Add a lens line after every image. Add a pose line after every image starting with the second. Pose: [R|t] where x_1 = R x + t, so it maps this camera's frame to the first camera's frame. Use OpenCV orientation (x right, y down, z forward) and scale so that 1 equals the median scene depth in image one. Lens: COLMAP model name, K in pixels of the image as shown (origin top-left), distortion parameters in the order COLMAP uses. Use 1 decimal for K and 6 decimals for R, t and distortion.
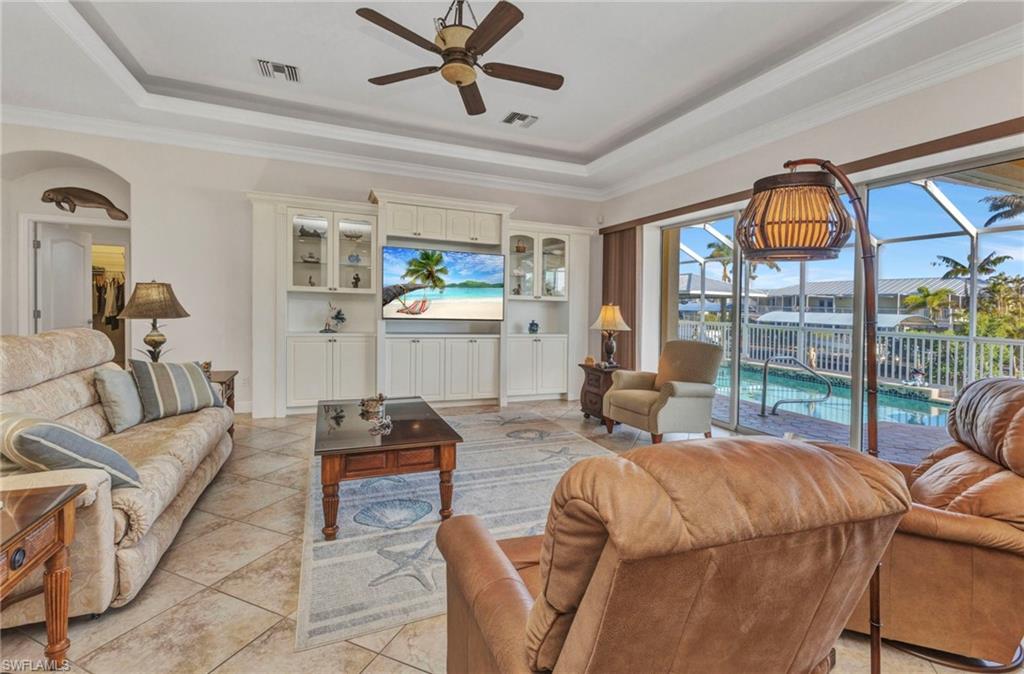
lens RADIAL K [[442.0, 0, 508.2], [0, 442.0, 318.8], [0, 0, 1]] dist [0.002703, -0.000005]
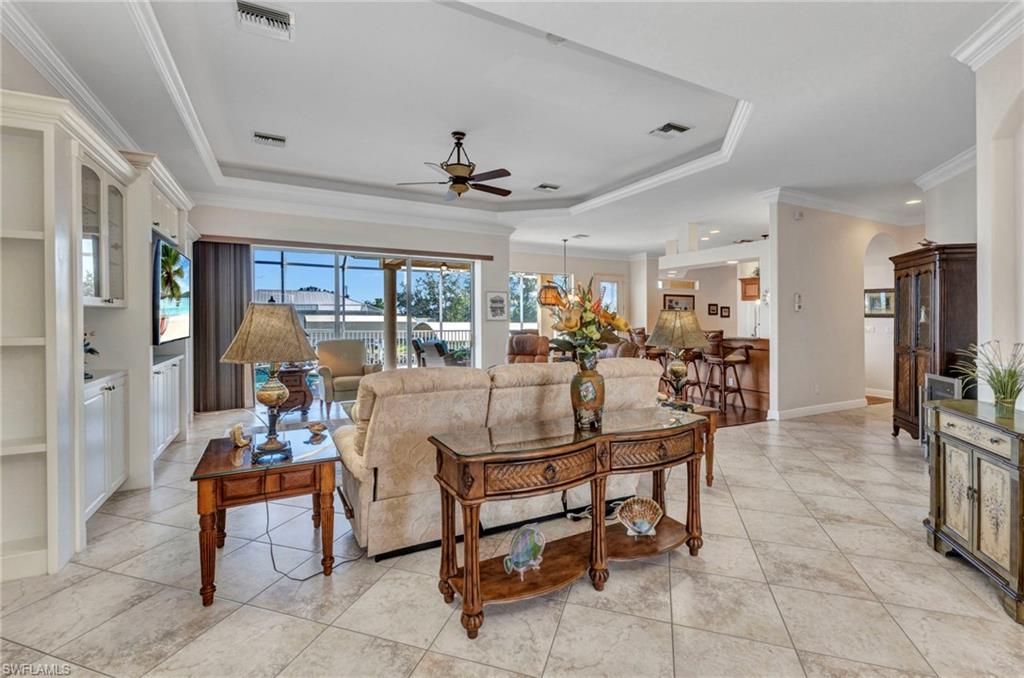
lens RADIAL K [[447.7, 0, 510.8], [0, 447.7, 322.8], [0, 0, 1]] dist [0.000355, 0.000083]
pose [[-0.094616, -0.037328, 0.994814, -0.893036], [0.021617, 0.998984, 0.039540, -0.041291], [-0.995279, 0.025246, -0.093713, 0.479739]]
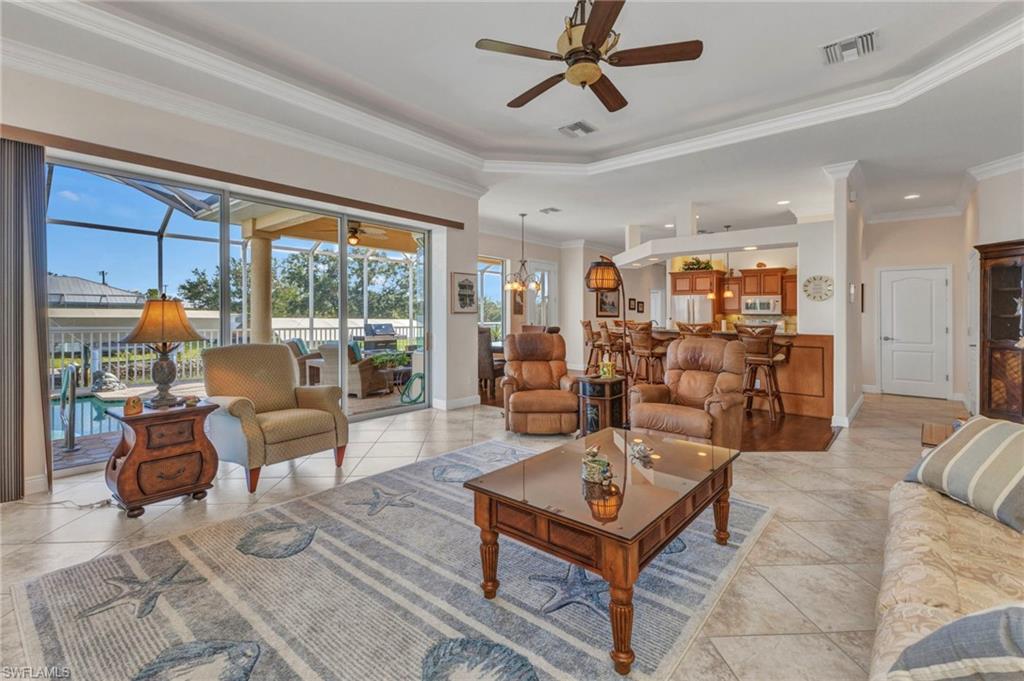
lens RADIAL K [[452.7, 0, 514.0], [0, 452.7, 319.8], [0, 0, 1]] dist [-0.000323, -0.000105]
pose [[-0.461605, -0.038613, 0.886245, -0.444990], [0.004278, 0.998944, 0.045752, -0.025213], [-0.887075, 0.024910, -0.460952, 0.775903]]
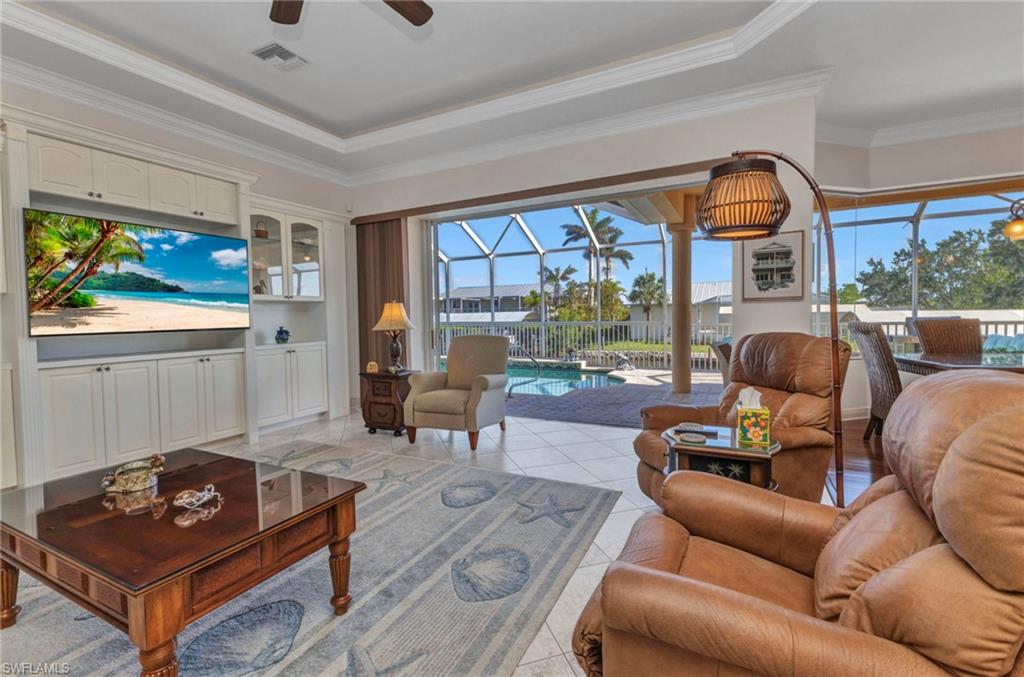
lens RADIAL K [[451.8, 0, 490.5], [0, 451.8, 334.4], [0, 0, 1]] dist [-0.001701, -0.000279]
pose [[0.771848, -0.069530, 0.631994, -0.171608], [0.059274, 0.997543, 0.037356, 0.009647], [-0.633038, 0.008628, 0.774072, 0.146812]]
